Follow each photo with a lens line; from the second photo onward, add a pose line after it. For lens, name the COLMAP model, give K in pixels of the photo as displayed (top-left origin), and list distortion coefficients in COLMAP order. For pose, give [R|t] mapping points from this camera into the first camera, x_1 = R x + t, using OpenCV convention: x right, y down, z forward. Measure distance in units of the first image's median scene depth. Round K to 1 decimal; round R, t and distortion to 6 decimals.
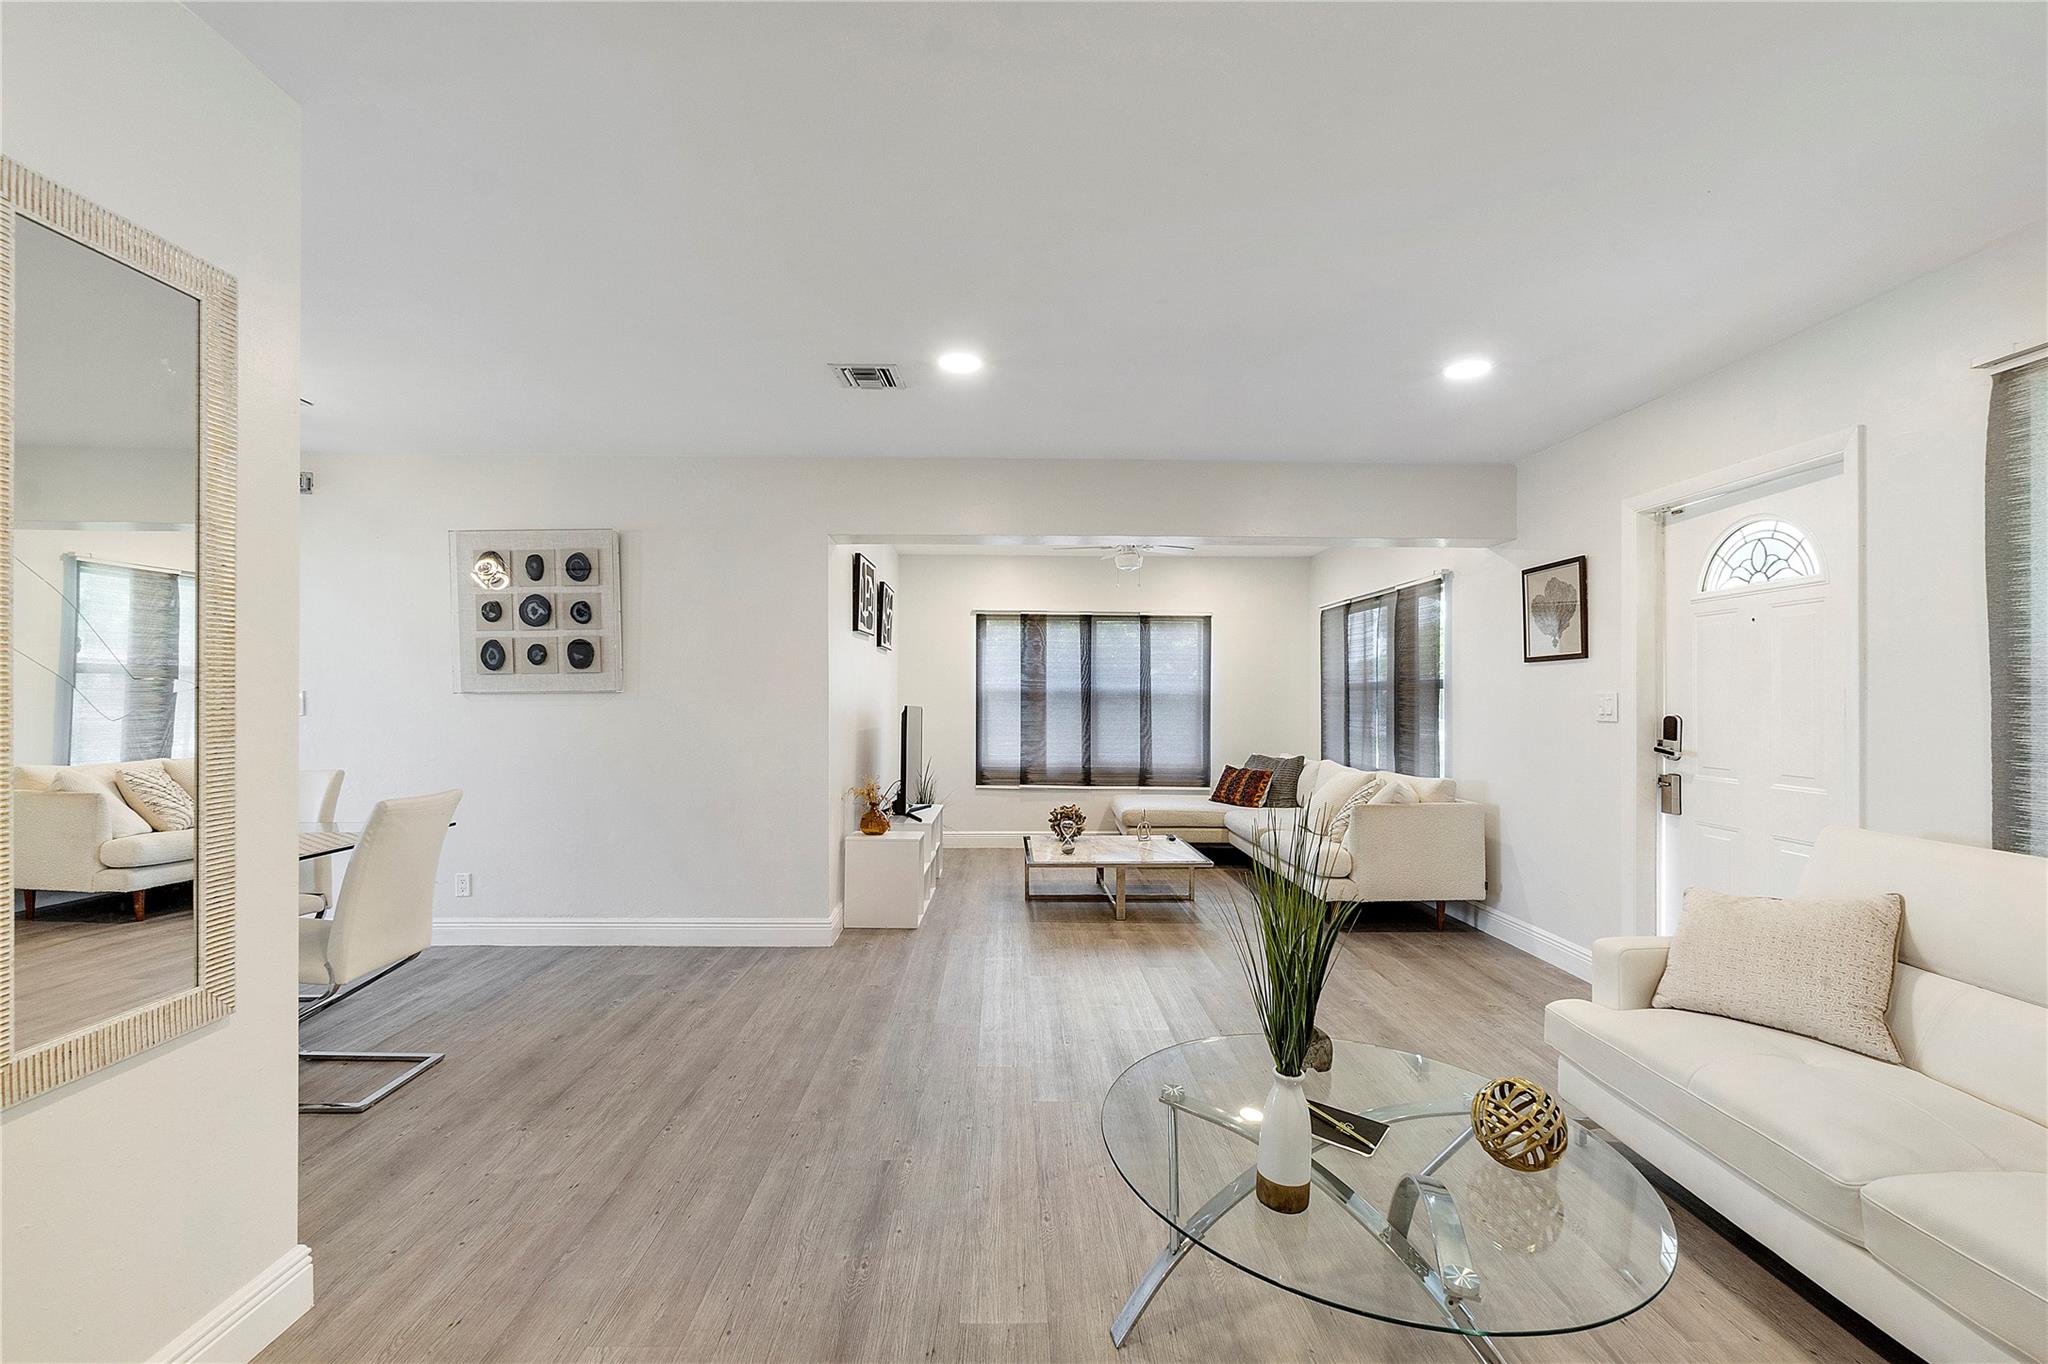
lens RADIAL K [[887.7, 0, 1012.3], [0, 887.7, 690.3], [0, 0, 1]] dist [-0.002207, 0.000227]
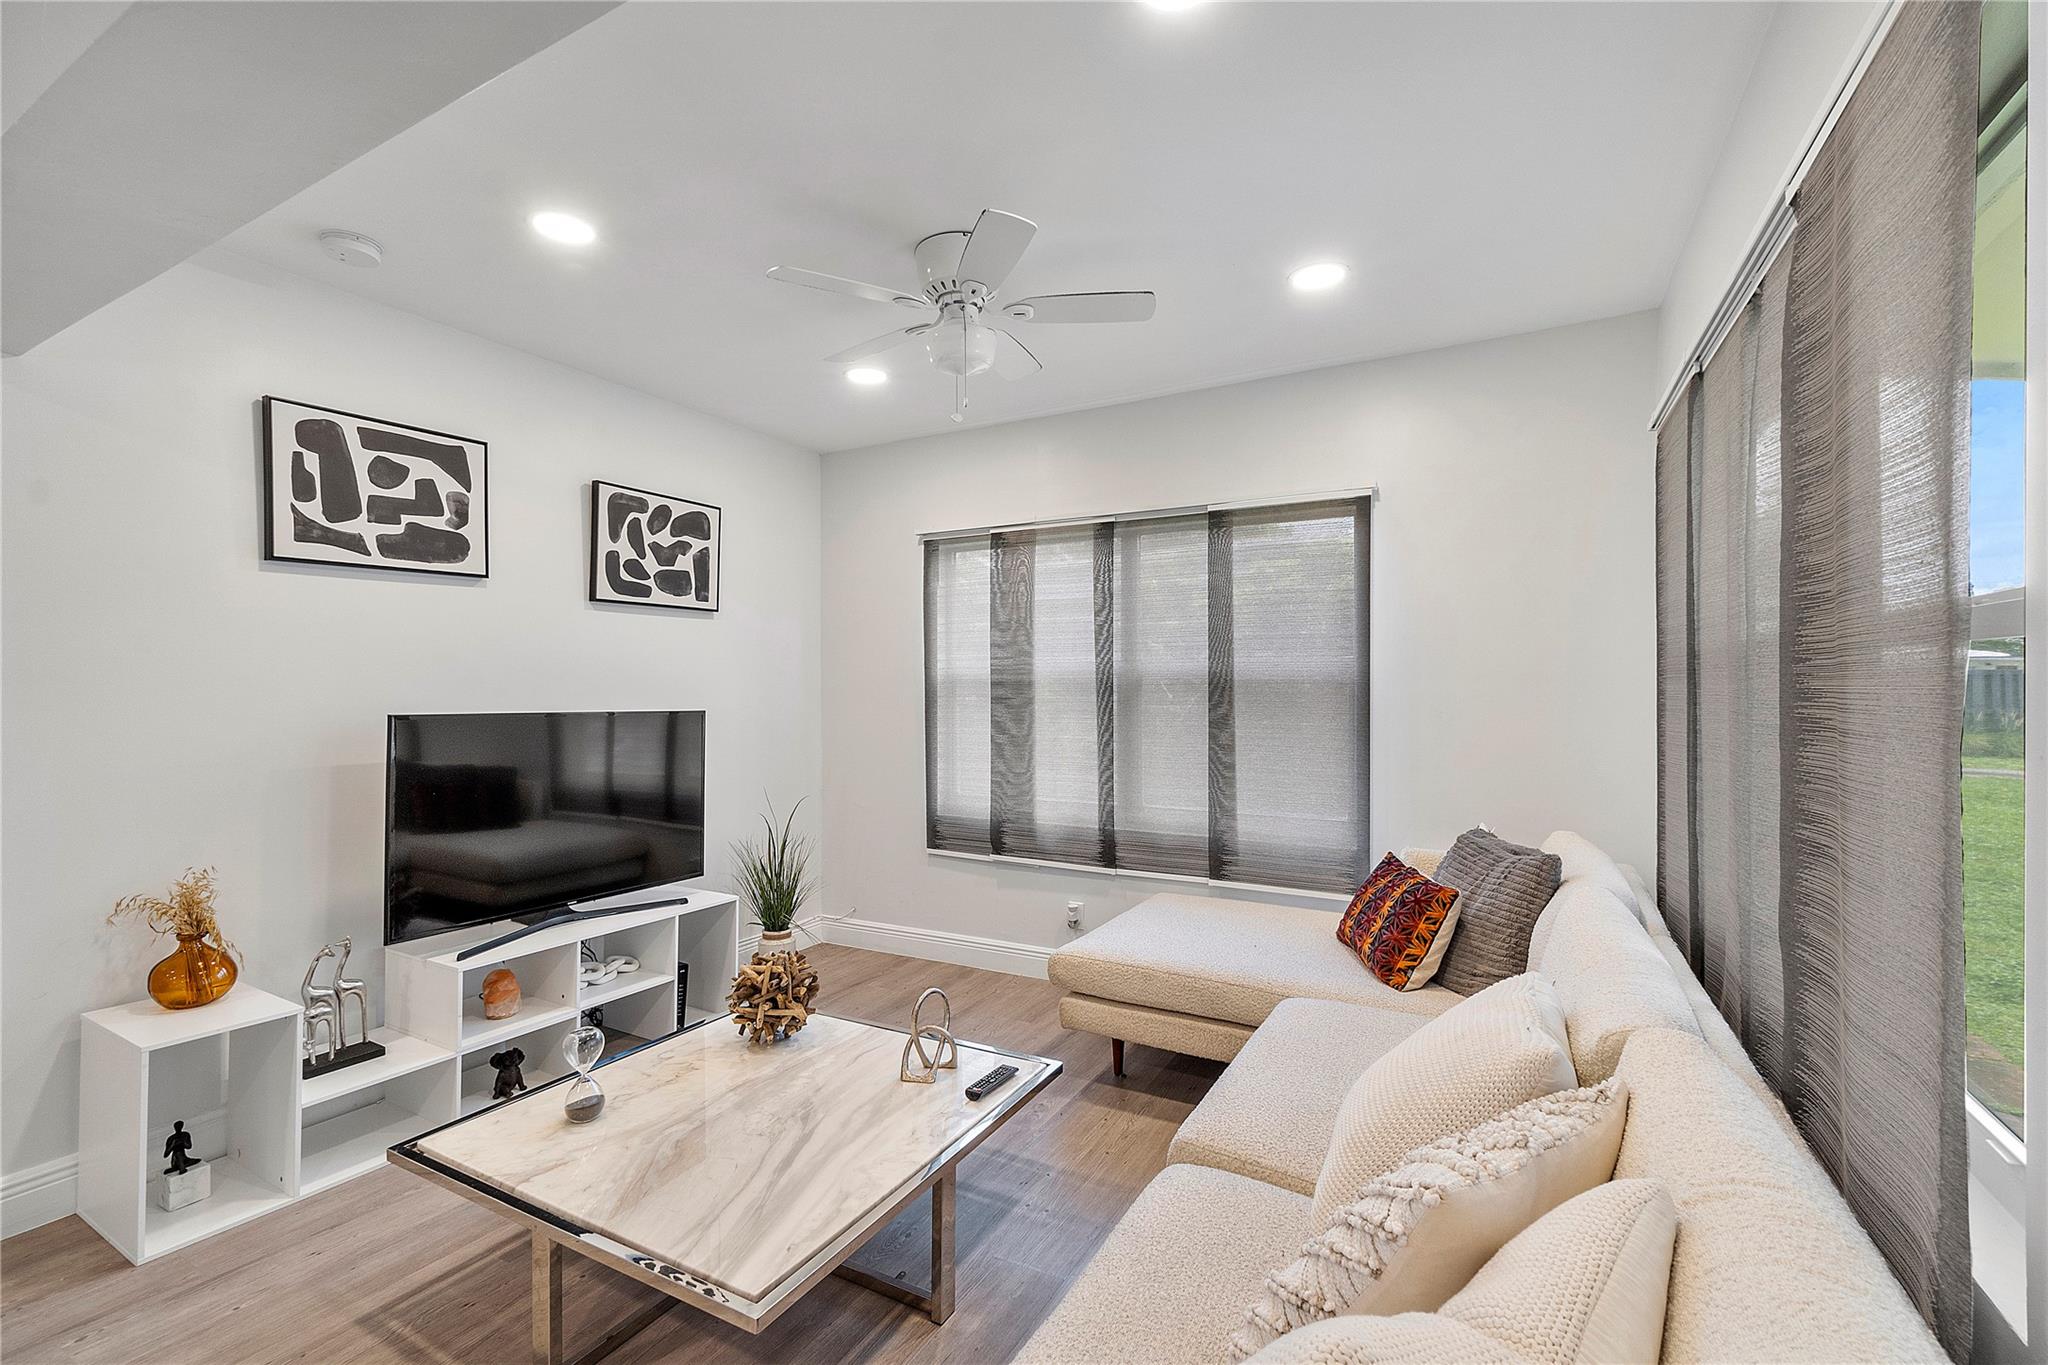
lens RADIAL K [[885.4, 0, 1020.0], [0, 885.4, 688.1], [0, 0, 1]] dist [-0.005878, 0.000664]
pose [[0.870105, -0.008778, -0.492788, 0.481287], [0.013366, 0.999894, 0.005789, 0.006766], [0.492685, -0.011623, 0.870130, 0.915772]]
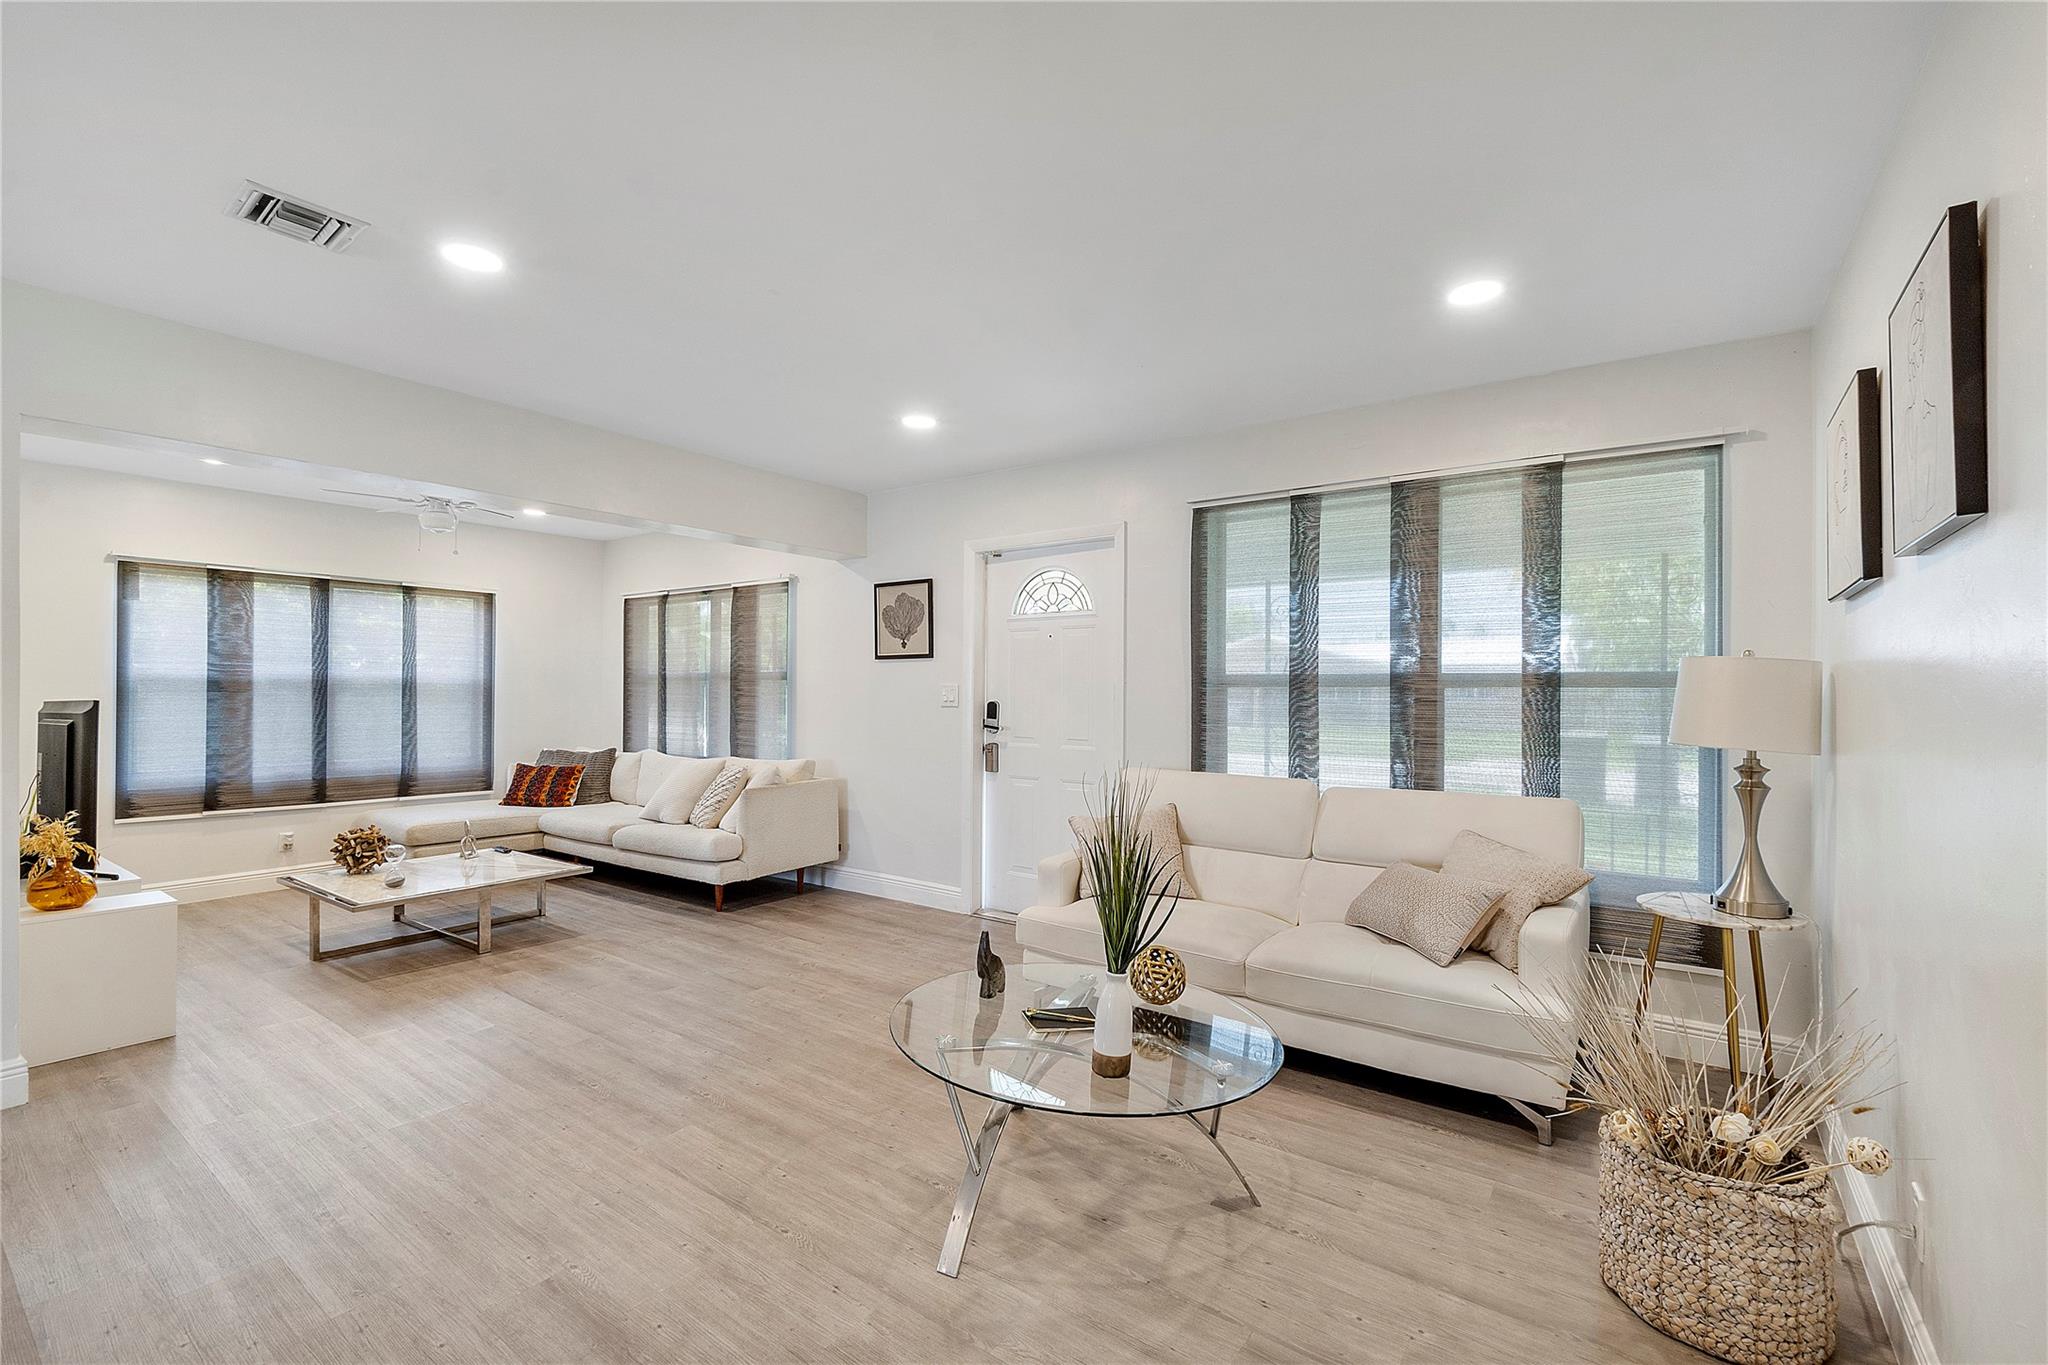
lens RADIAL K [[885.4, 0, 1020.0], [0, 885.4, 688.1], [0, 0, 1]] dist [-0.005878, 0.000664]
pose [[0.596174, 0.000501, 0.802855, -0.278221], [-0.008402, 0.999949, 0.005615, -0.000535], [-0.802811, -0.010093, 0.596148, 0.110498]]
